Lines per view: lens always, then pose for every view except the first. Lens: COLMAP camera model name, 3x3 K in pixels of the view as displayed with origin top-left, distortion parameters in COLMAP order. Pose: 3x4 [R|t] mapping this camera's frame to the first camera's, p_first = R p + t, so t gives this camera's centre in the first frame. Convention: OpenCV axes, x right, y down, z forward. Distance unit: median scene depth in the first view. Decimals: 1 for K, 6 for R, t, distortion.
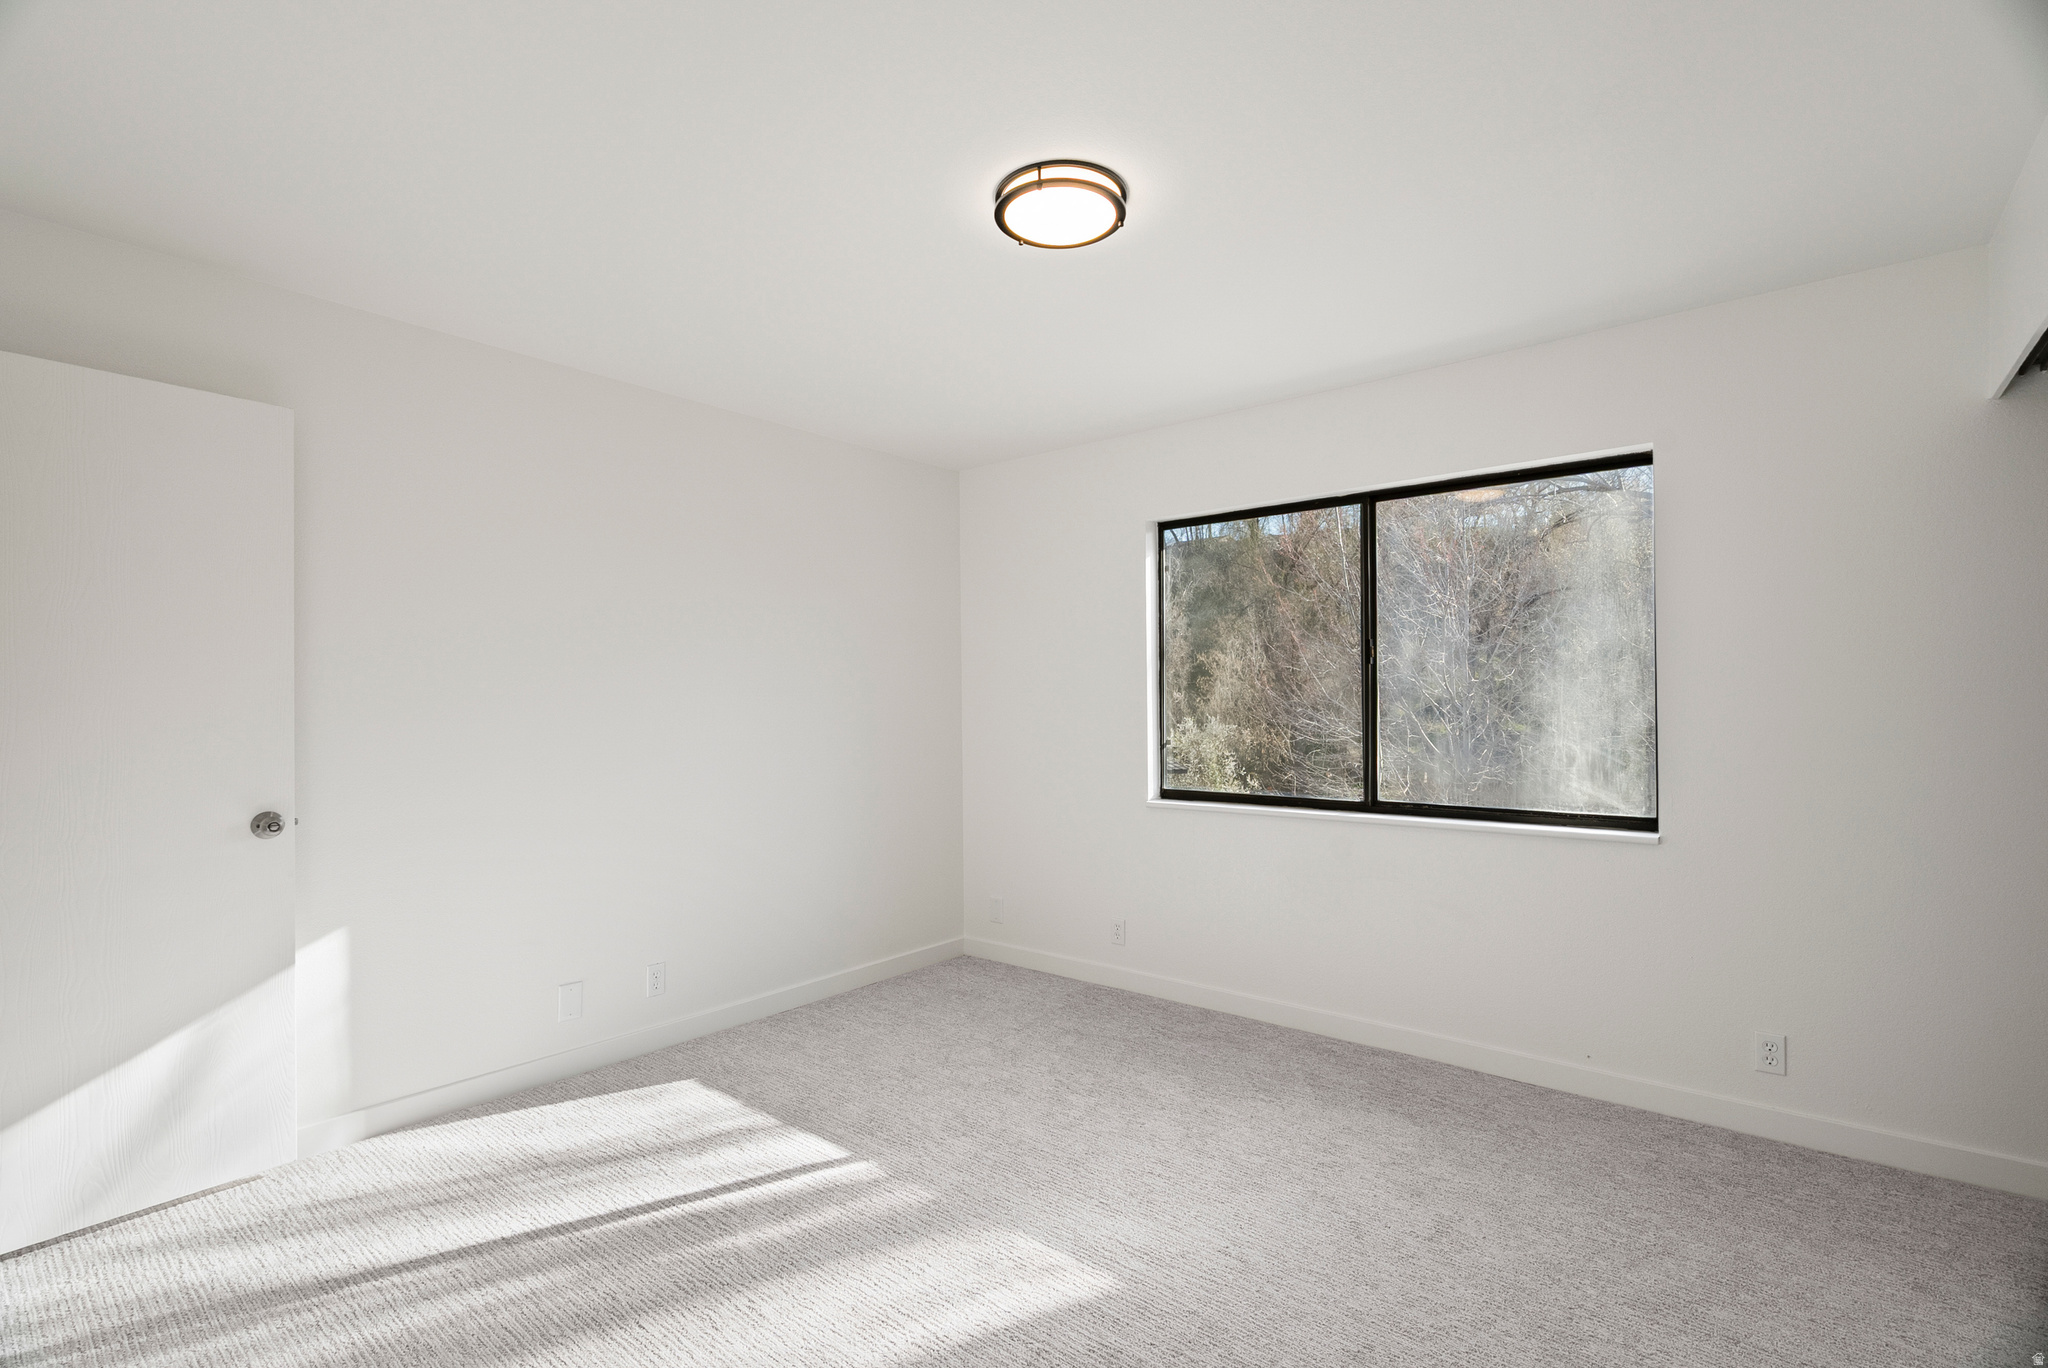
lens RADIAL K [[924.5, 0, 1023.0], [0, 924.5, 691.2], [0, 0, 1]] dist [-0.002160, 0.000781]
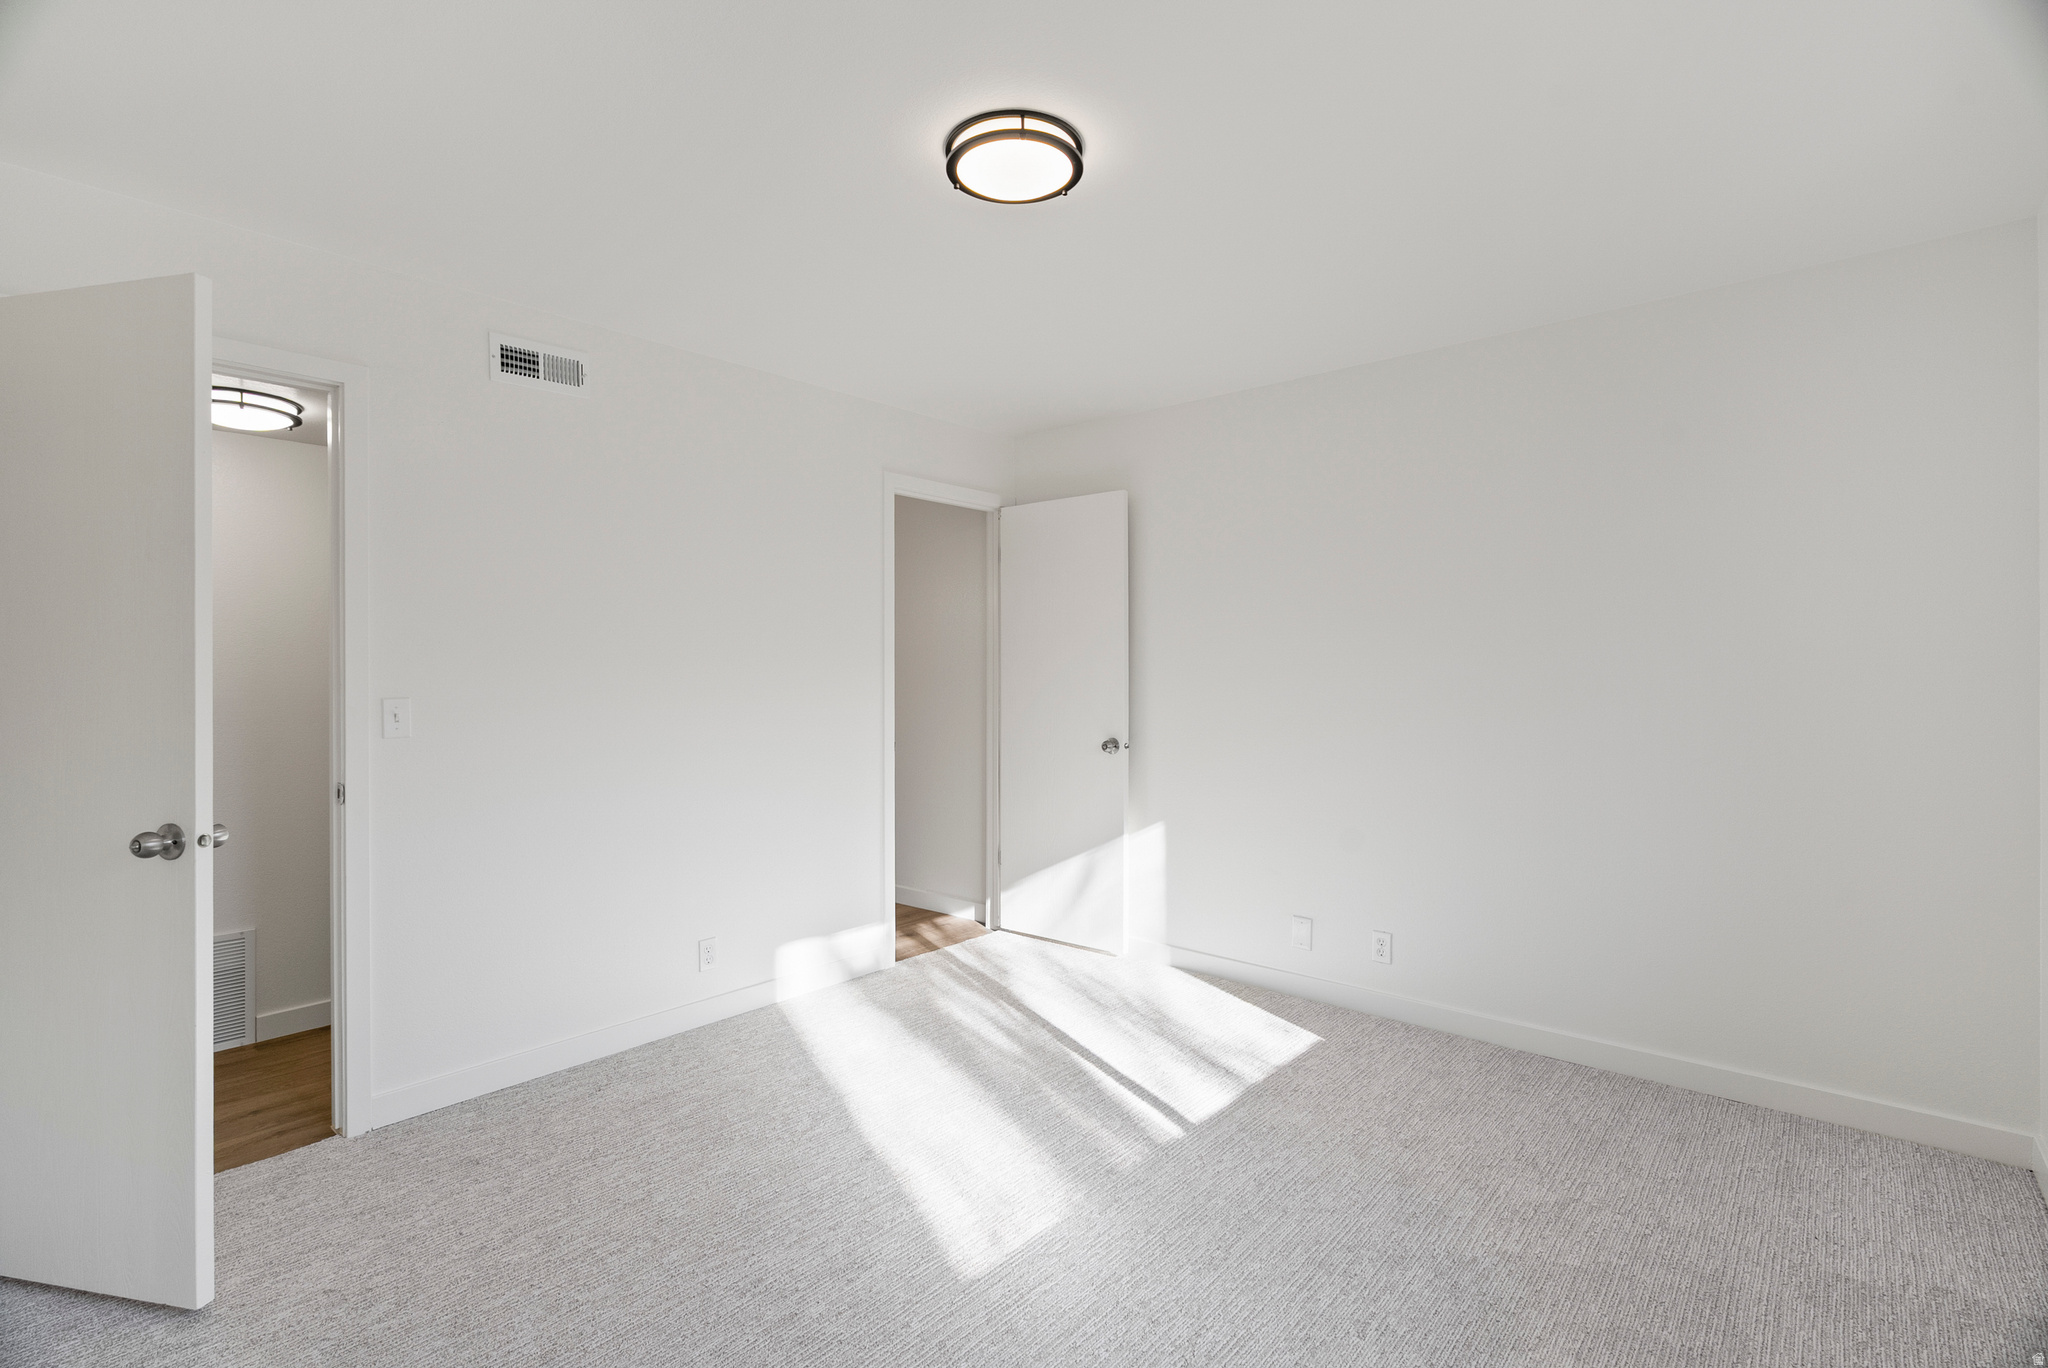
lens RADIAL K [[926.2, 0, 1018.1], [0, 926.2, 667.4], [0, 0, 1]] dist [-0.001474, 0.000023]
pose [[-0.011432, 0.007217, -0.999909, 0.852500], [0.020550, 0.999764, 0.006981, -0.018285], [0.999723, -0.020468, -0.011578, 0.834663]]
